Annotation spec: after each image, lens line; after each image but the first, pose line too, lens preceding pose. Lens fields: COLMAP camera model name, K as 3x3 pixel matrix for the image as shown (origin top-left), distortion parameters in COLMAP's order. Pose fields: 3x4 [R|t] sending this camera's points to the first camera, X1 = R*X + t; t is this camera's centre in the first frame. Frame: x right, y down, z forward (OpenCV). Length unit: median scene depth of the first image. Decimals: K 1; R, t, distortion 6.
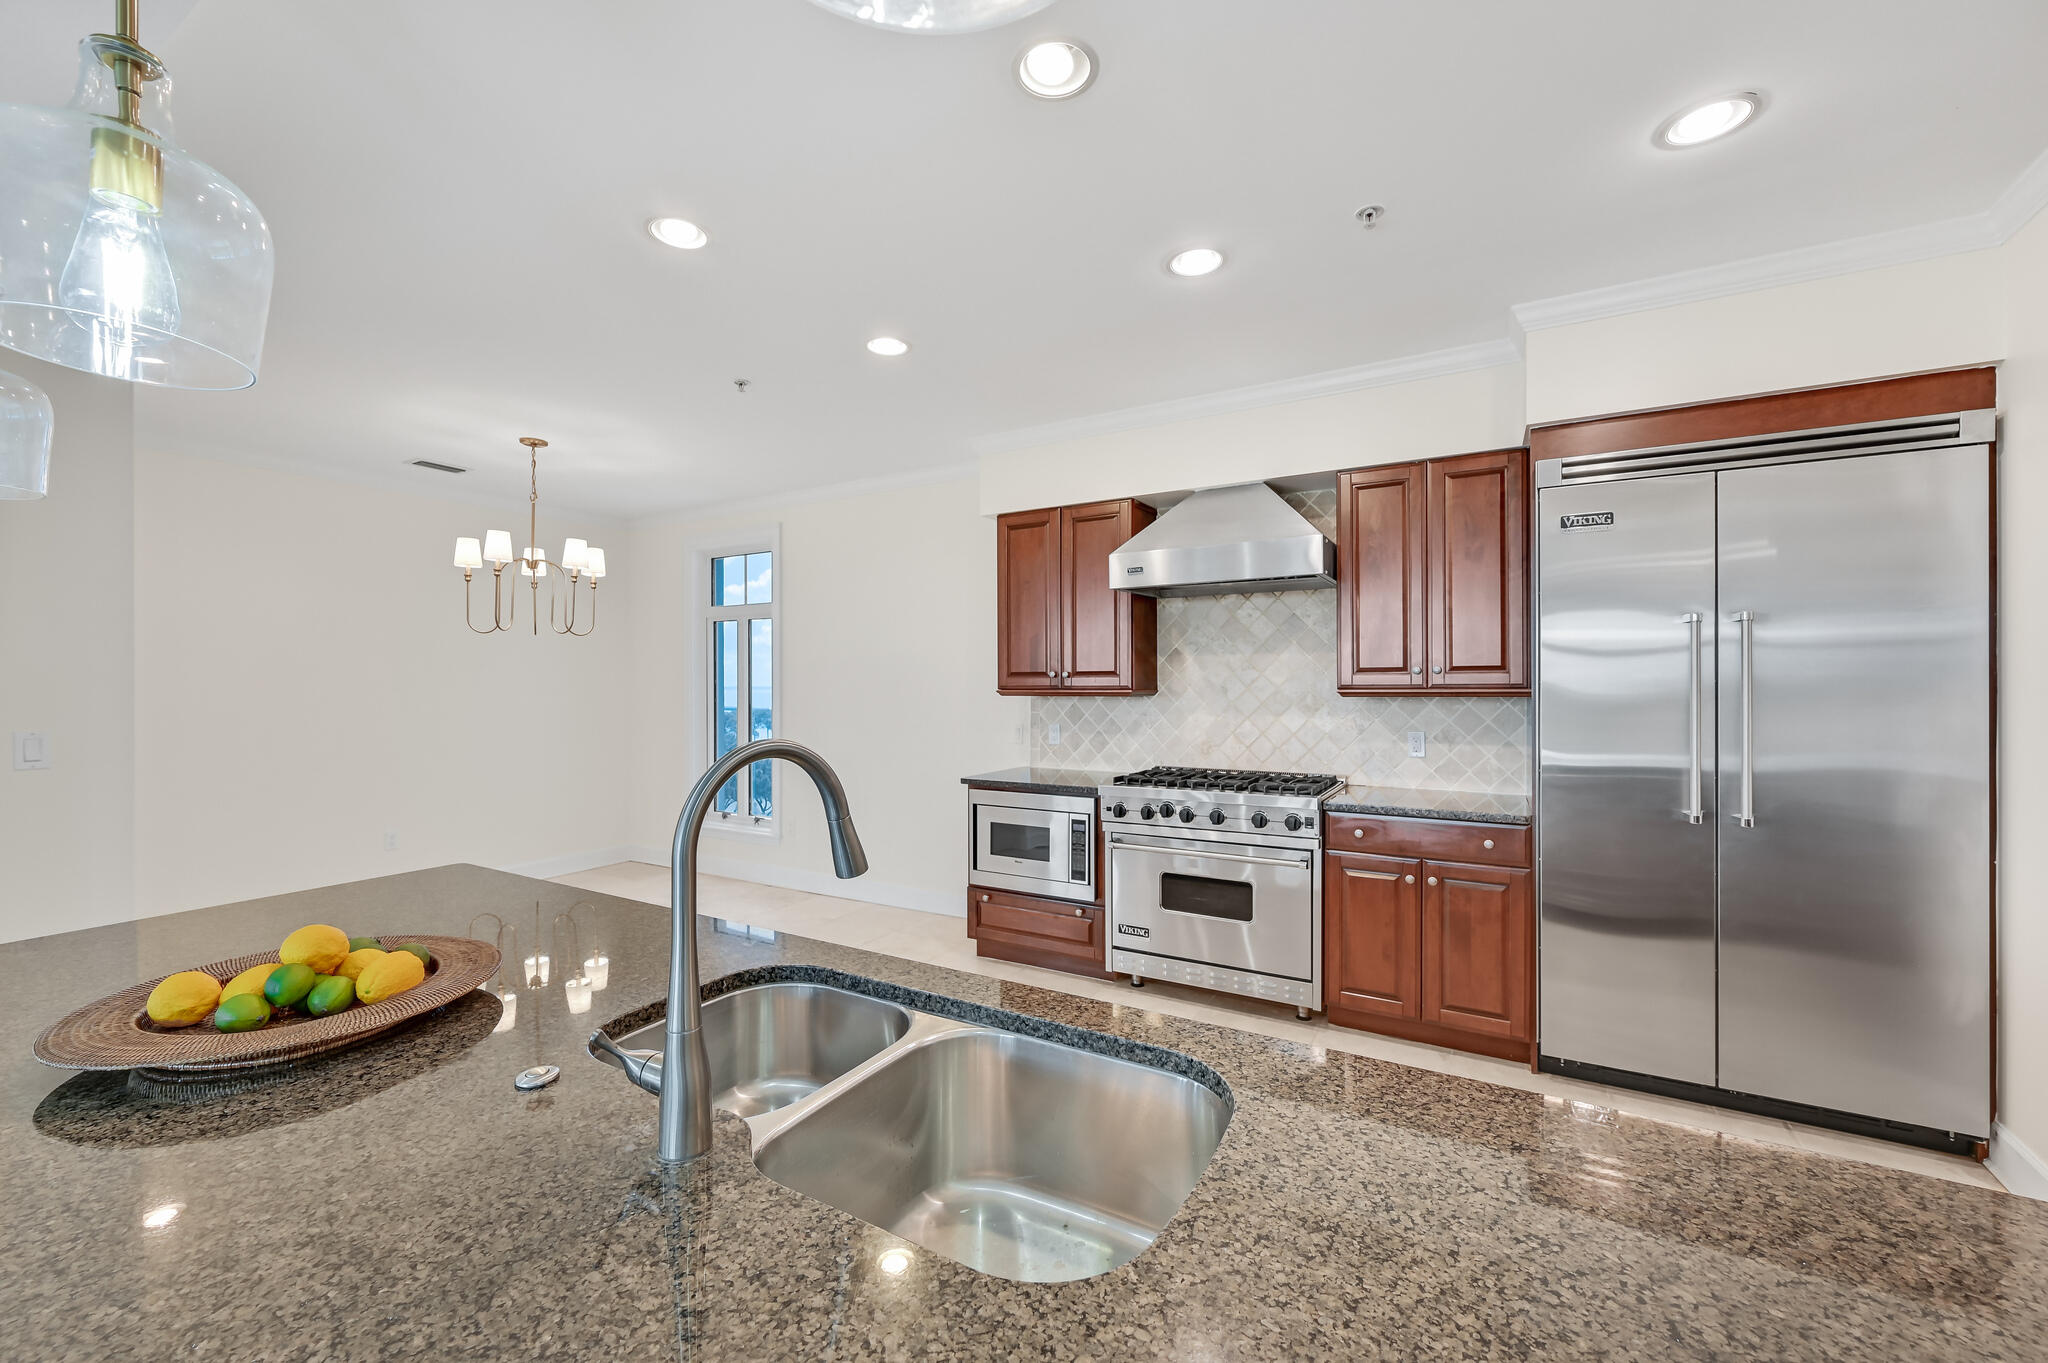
lens RADIAL K [[814.1, 0, 1017.0], [0, 814.1, 687.4], [0, 0, 1]] dist [0.001079, 0.000314]
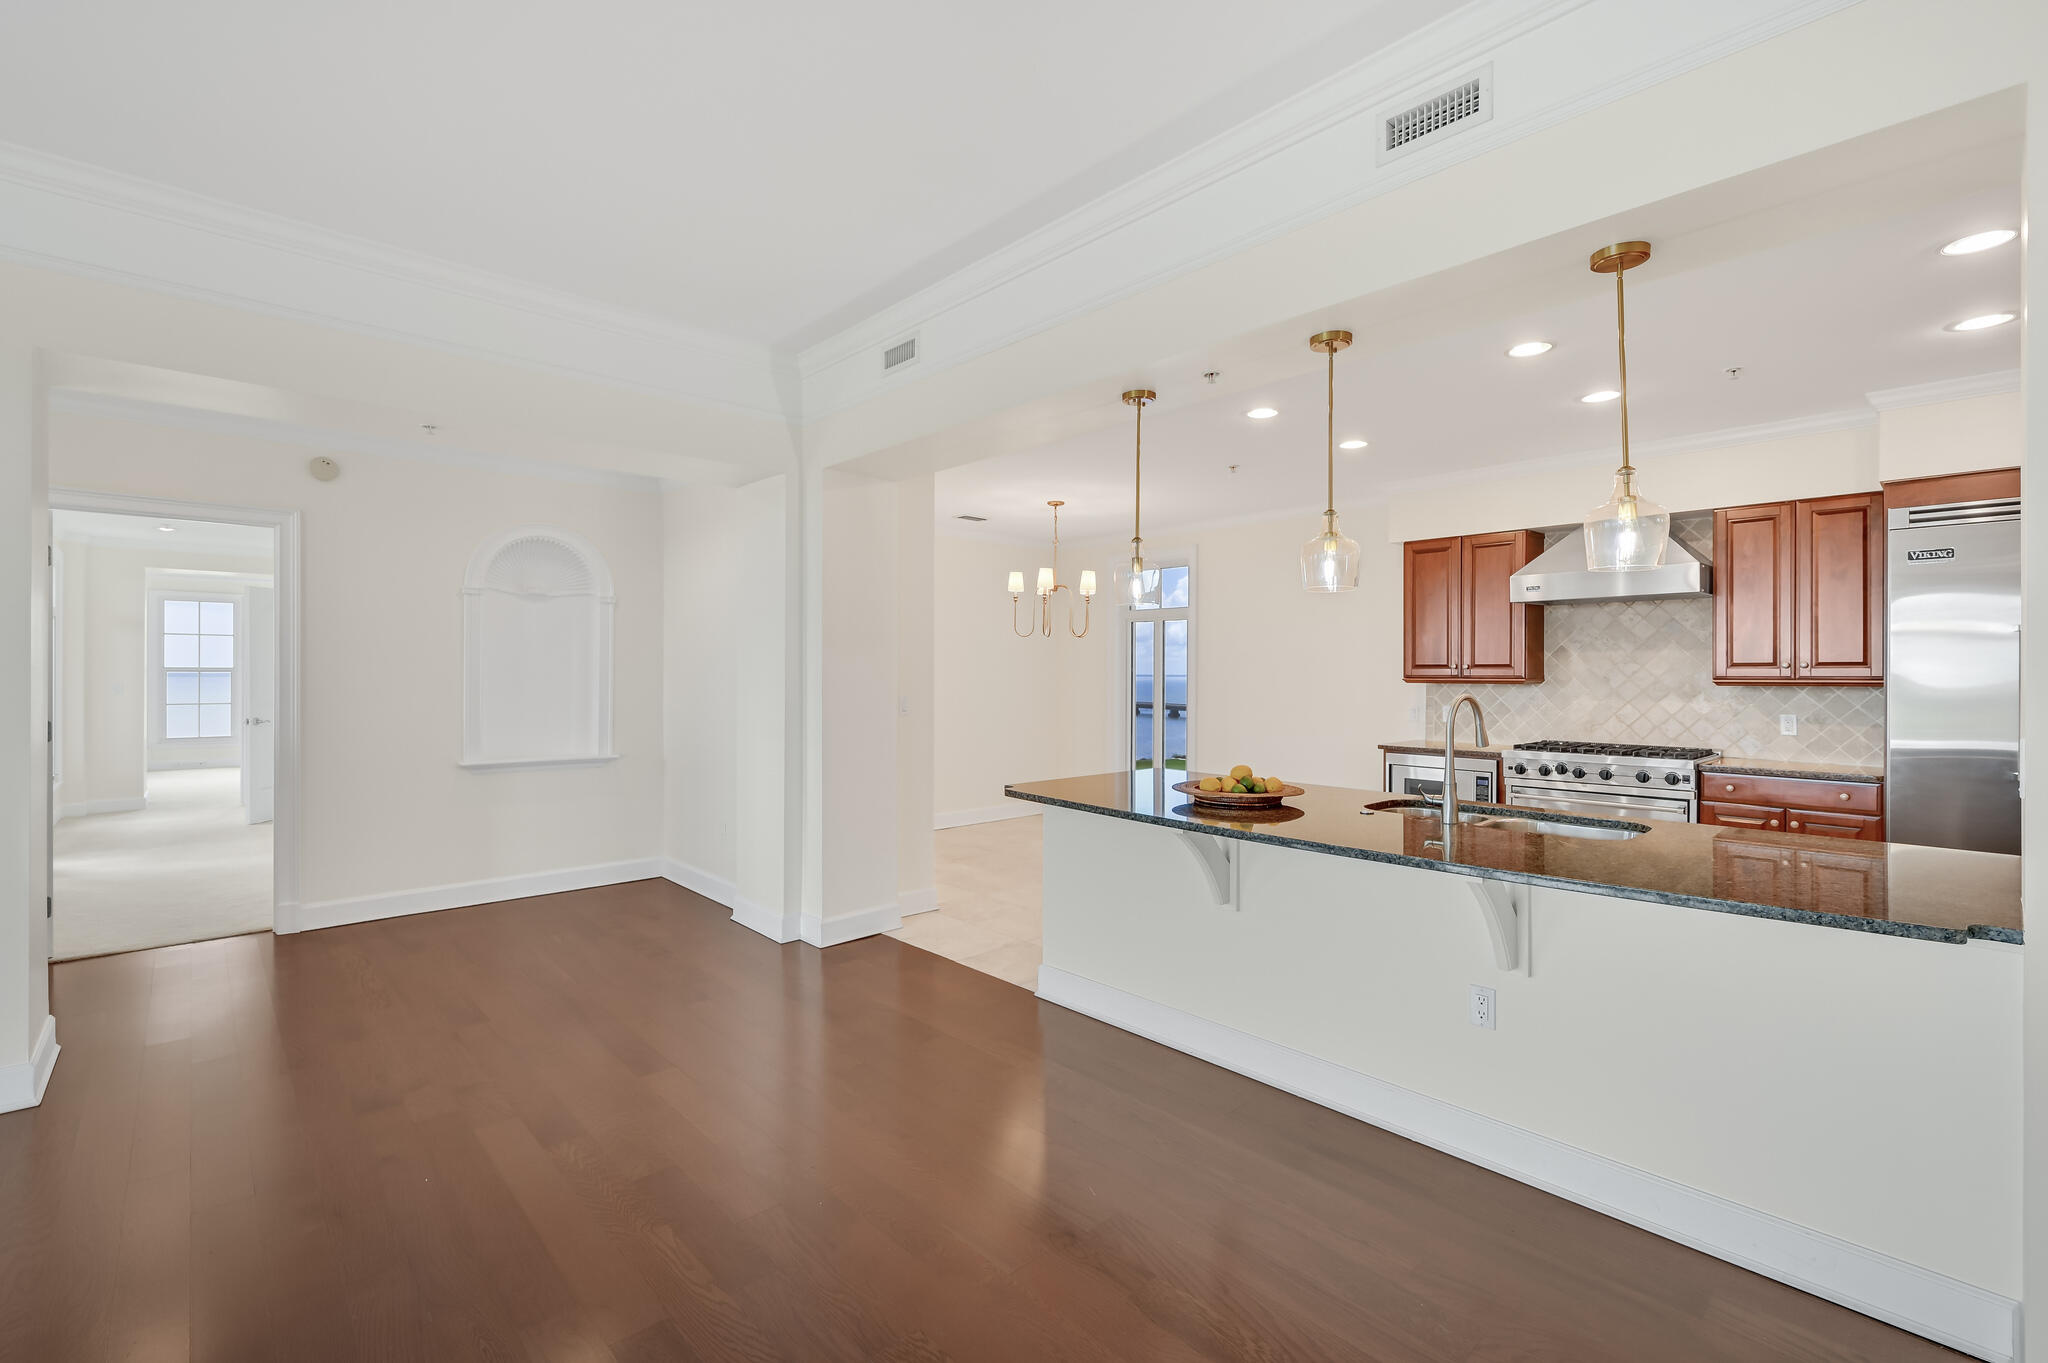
lens RADIAL K [[895.0, 0, 1023.8], [0, 895.0, 673.7], [0, 0, 1]] dist [0.000763, 0.000062]
pose [[0.956892, 0.006184, -0.290379, -0.228059], [-0.006701, 0.999977, -0.000786, 0.001232], [0.290368, 0.002698, 0.956911, -0.644043]]
